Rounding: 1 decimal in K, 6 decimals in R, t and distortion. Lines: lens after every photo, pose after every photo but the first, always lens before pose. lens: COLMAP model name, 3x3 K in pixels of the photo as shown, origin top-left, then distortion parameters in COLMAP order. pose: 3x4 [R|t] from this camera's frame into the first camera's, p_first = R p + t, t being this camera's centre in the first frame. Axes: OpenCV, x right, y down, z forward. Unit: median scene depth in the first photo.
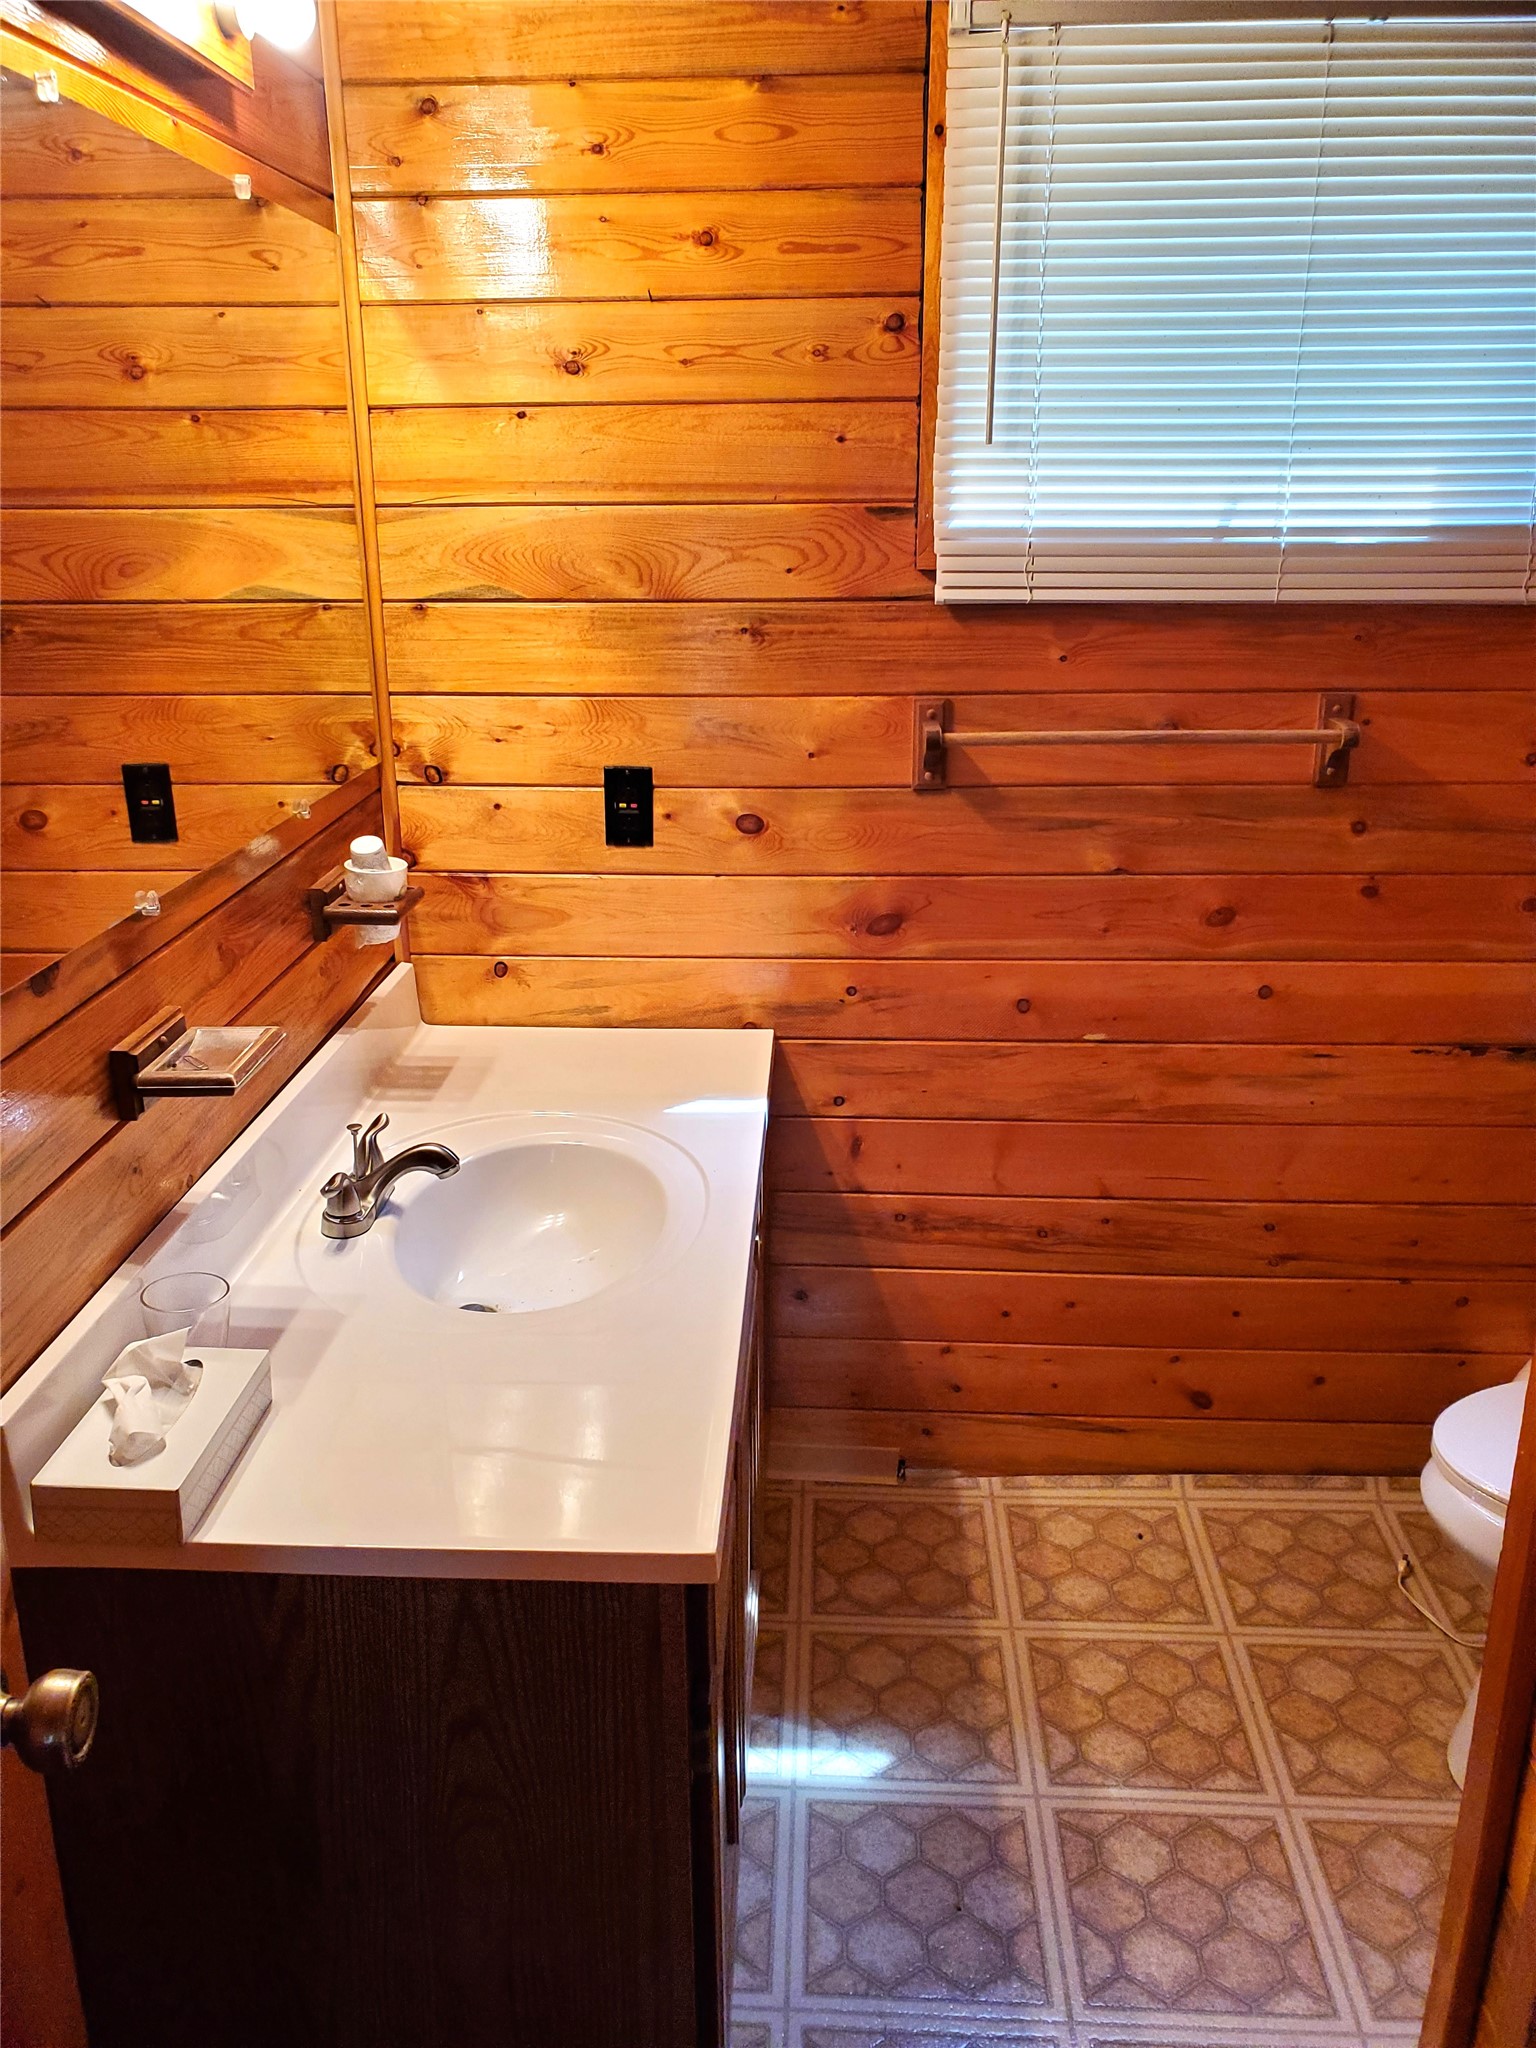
lens RADIAL K [[1581.5, 0, 756.9], [0, 1581.5, 1016.3], [0, 0, 1]] dist [0.010198, -0.030738]
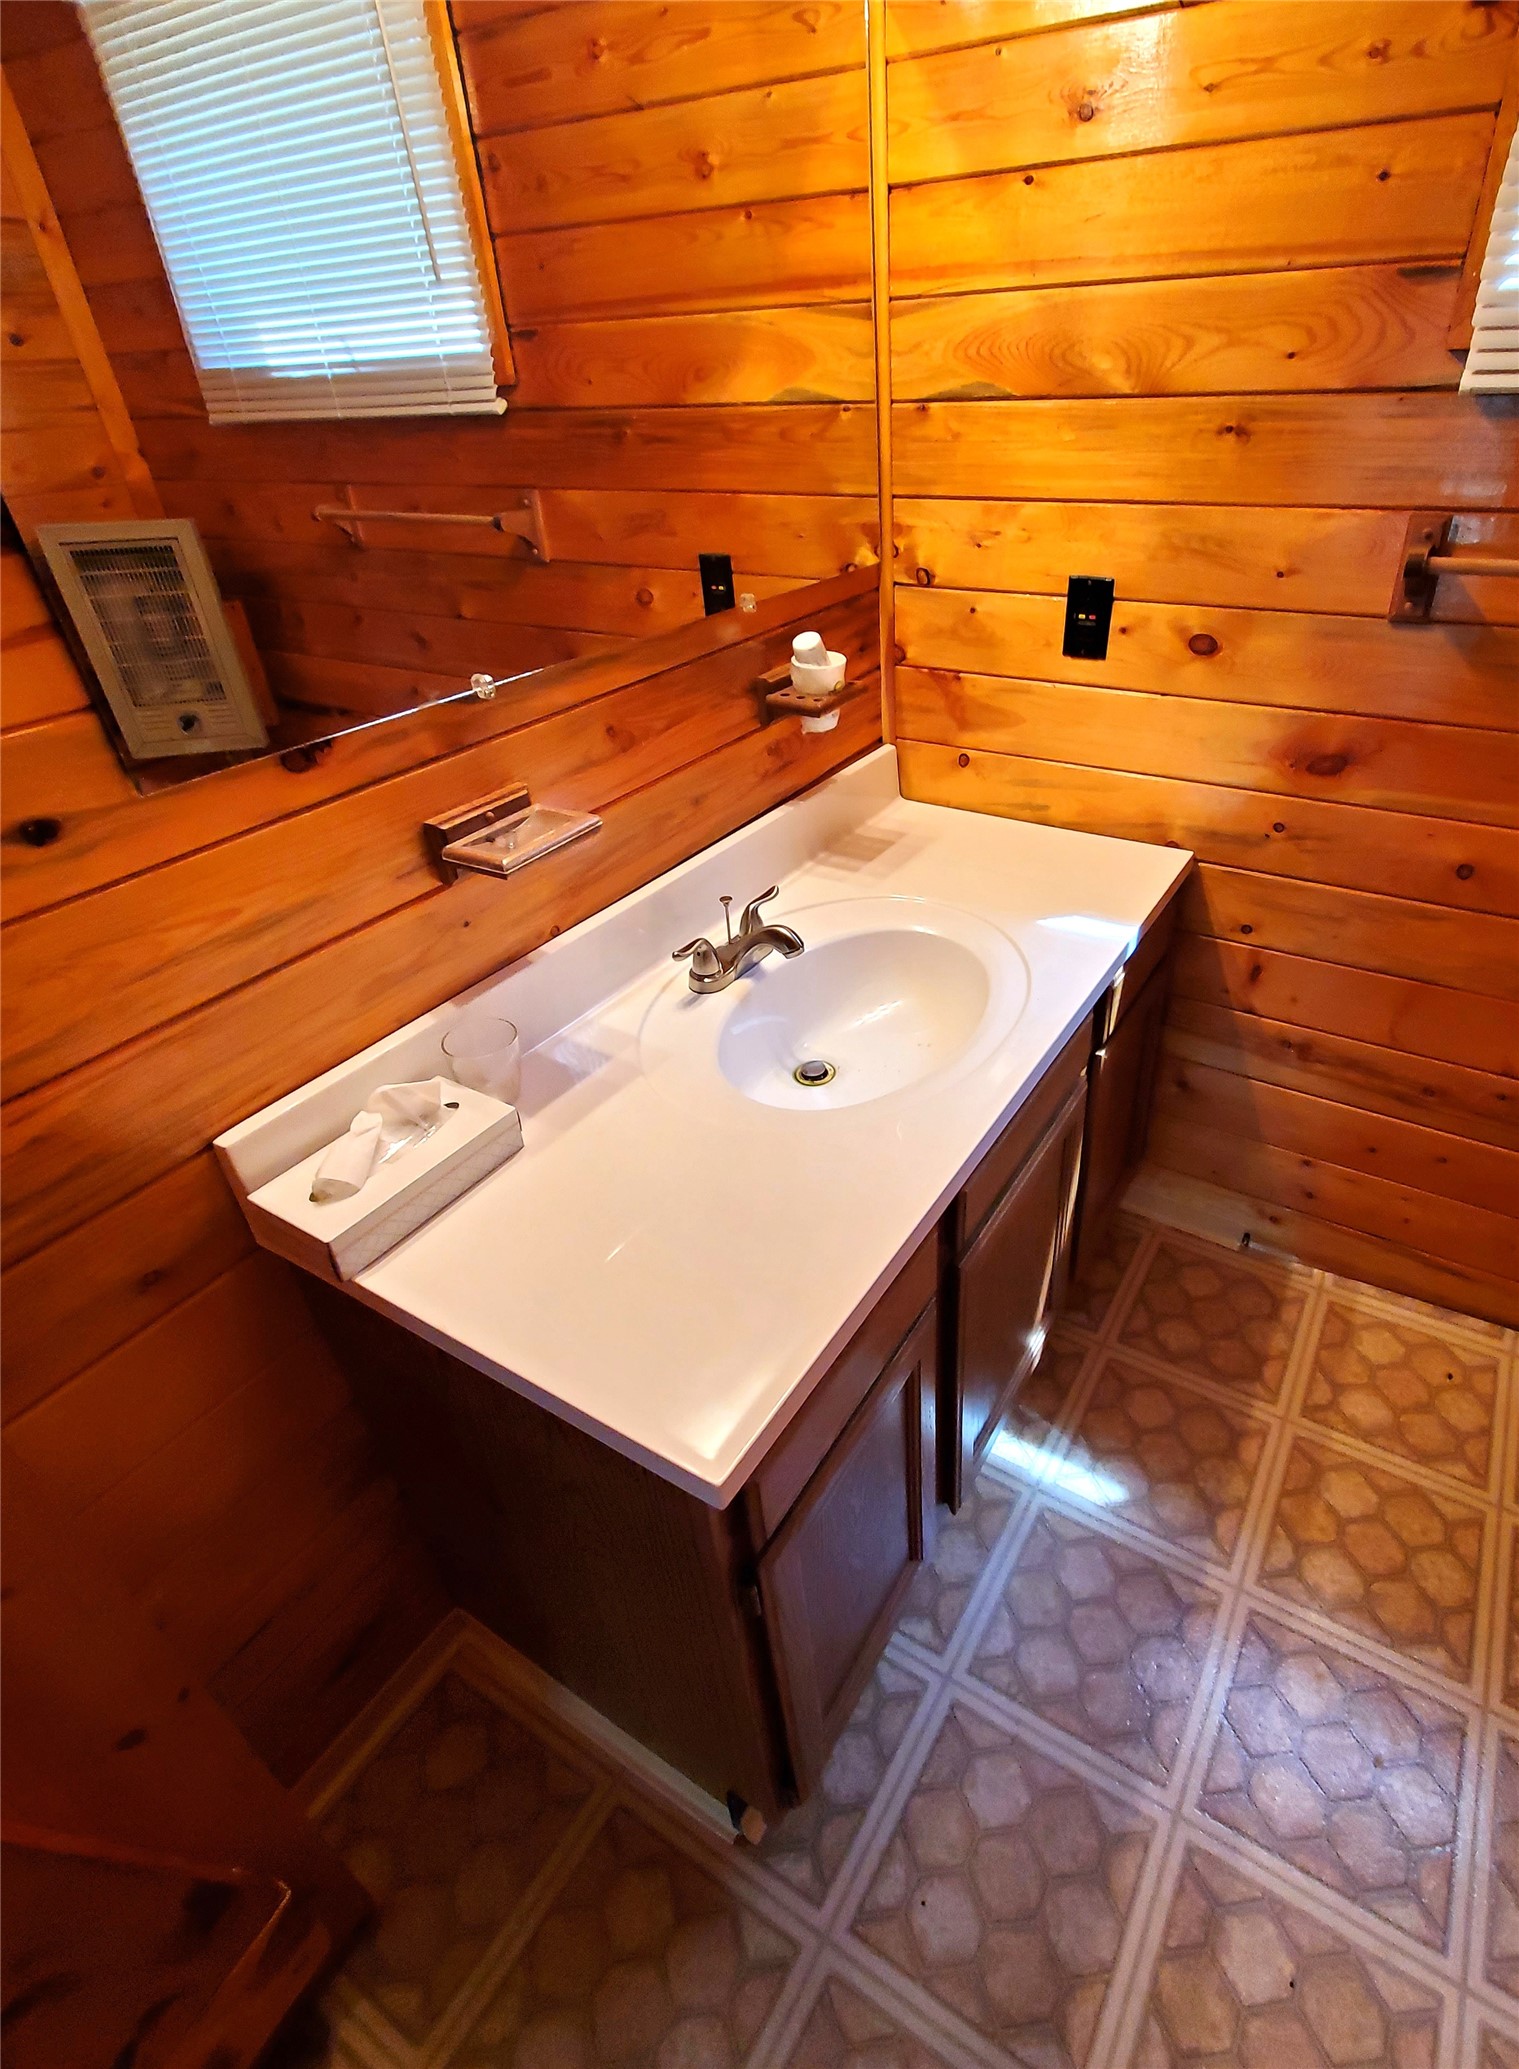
lens RADIAL K [[1011.4, 0, 858.7], [0, 1011.4, 1019.6], [0, 0, 1]] dist [-0.004119, -0.003823]
pose [[0.884431, 0.232503, -0.404628, 0.124569], [-0.119091, 0.950792, 0.286027, -0.057338], [0.451219, -0.204784, 0.868600, 0.316355]]
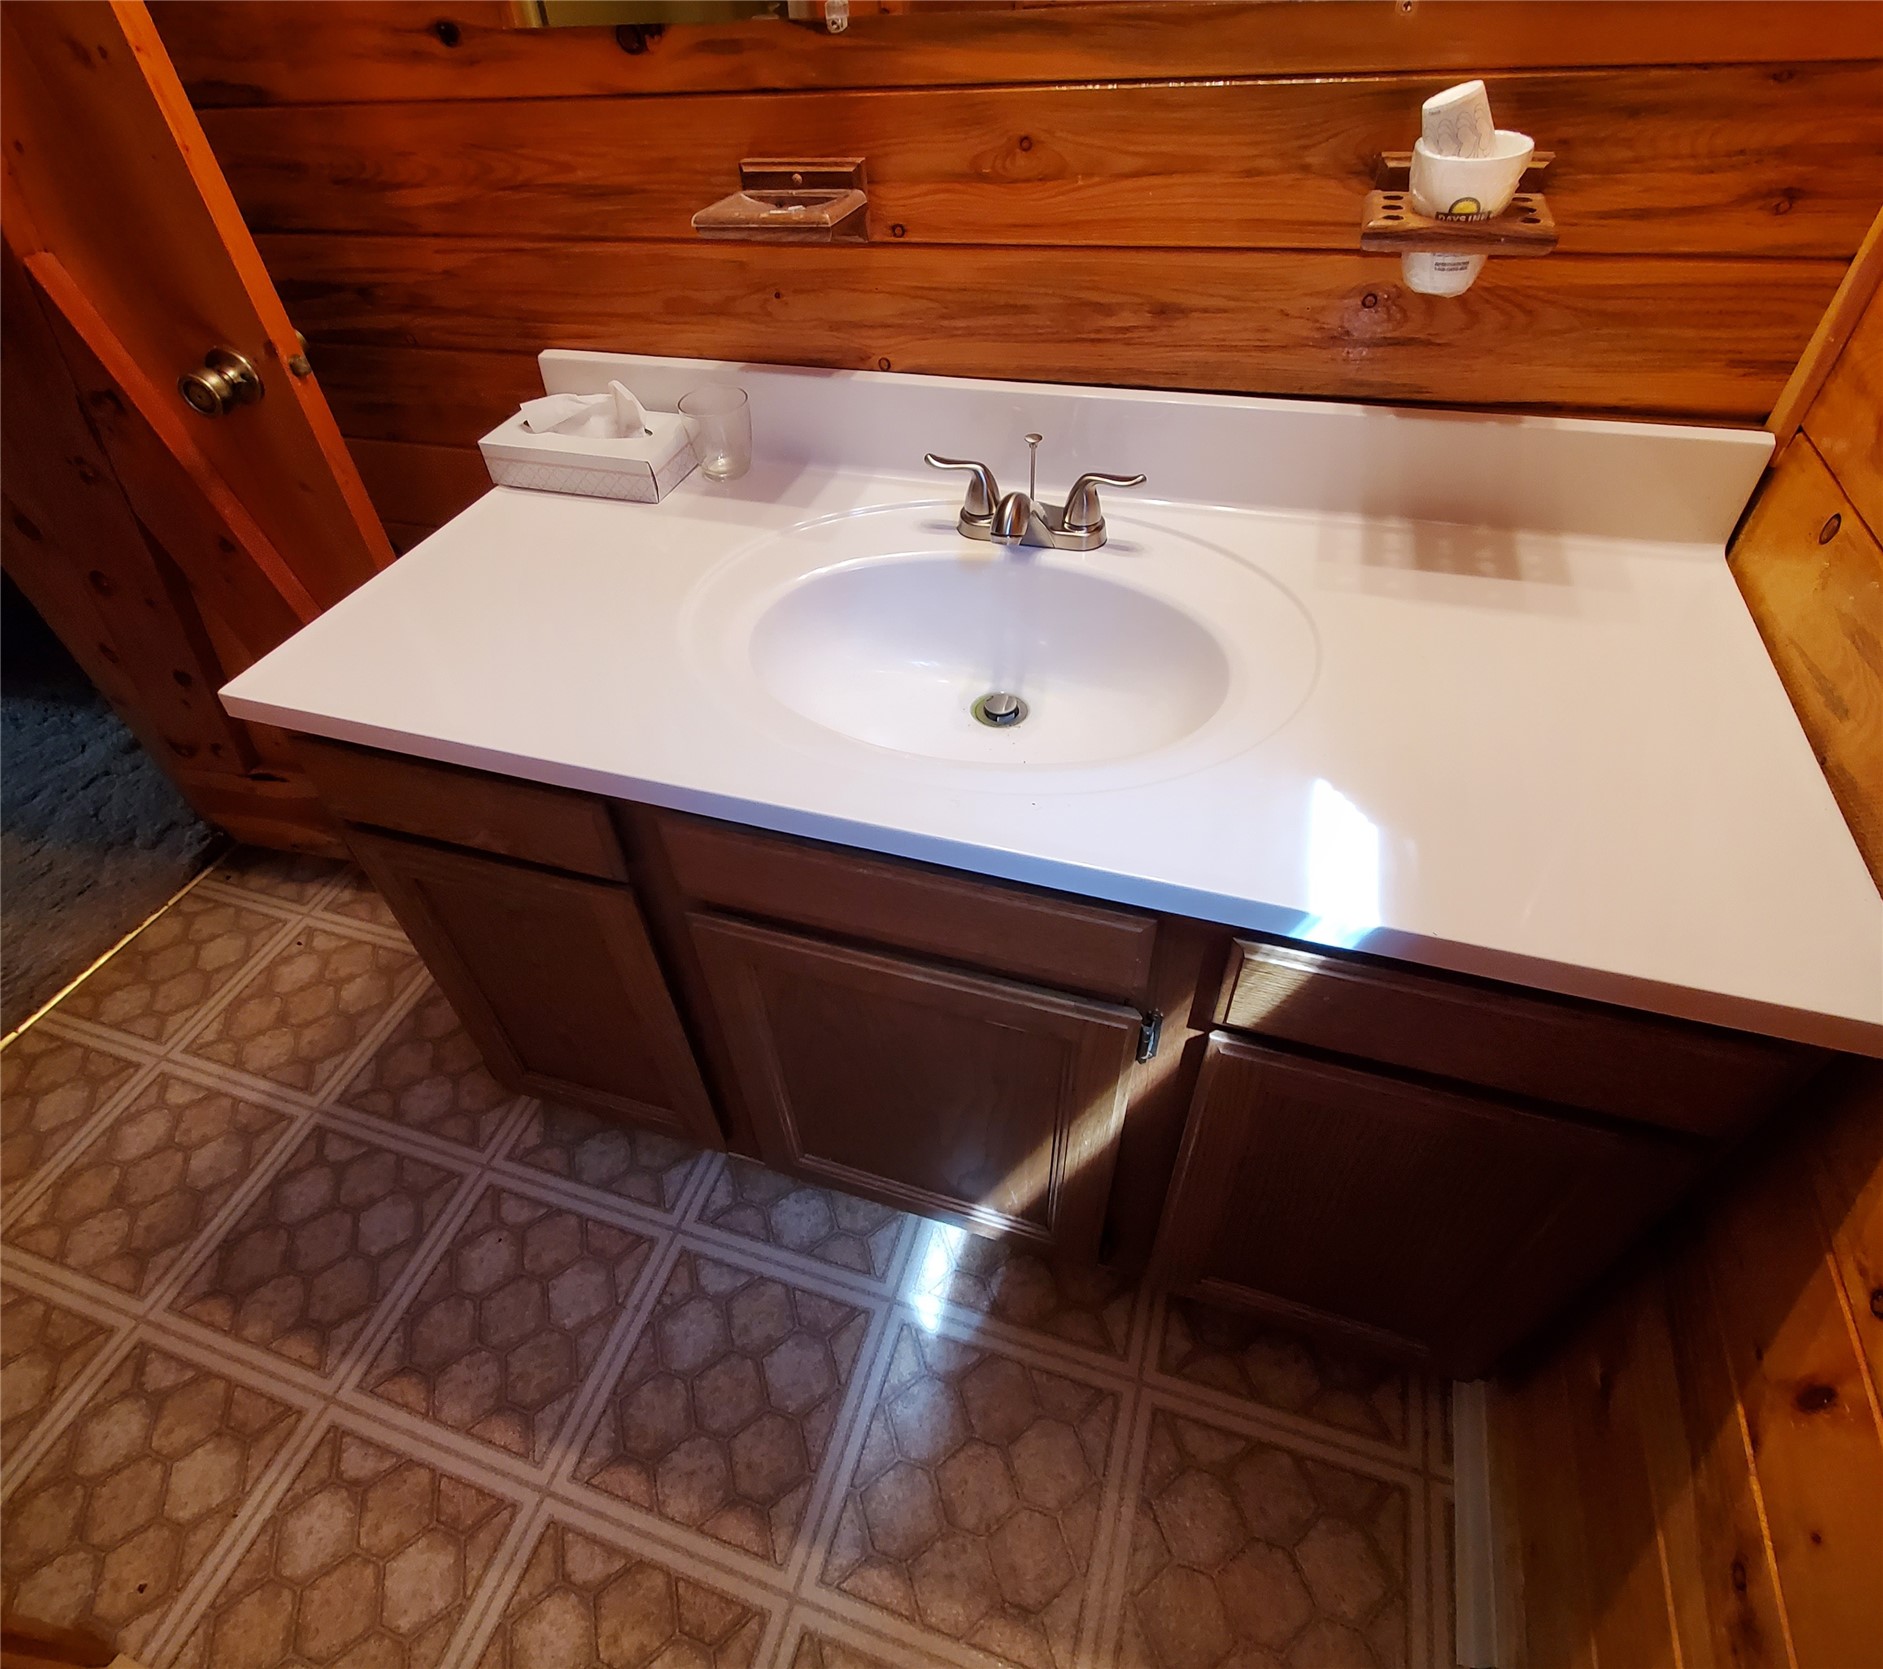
lens RADIAL K [[984.3, 0, 907.1], [0, 984.3, 803.0], [0, 0, 1]] dist [-0.003604, -0.001952]
pose [[-0.273622, 0.681259, -0.678983, 0.208712], [-0.245527, 0.633064, 0.734130, -0.145158], [0.929972, 0.367583, -0.005953, 0.840045]]
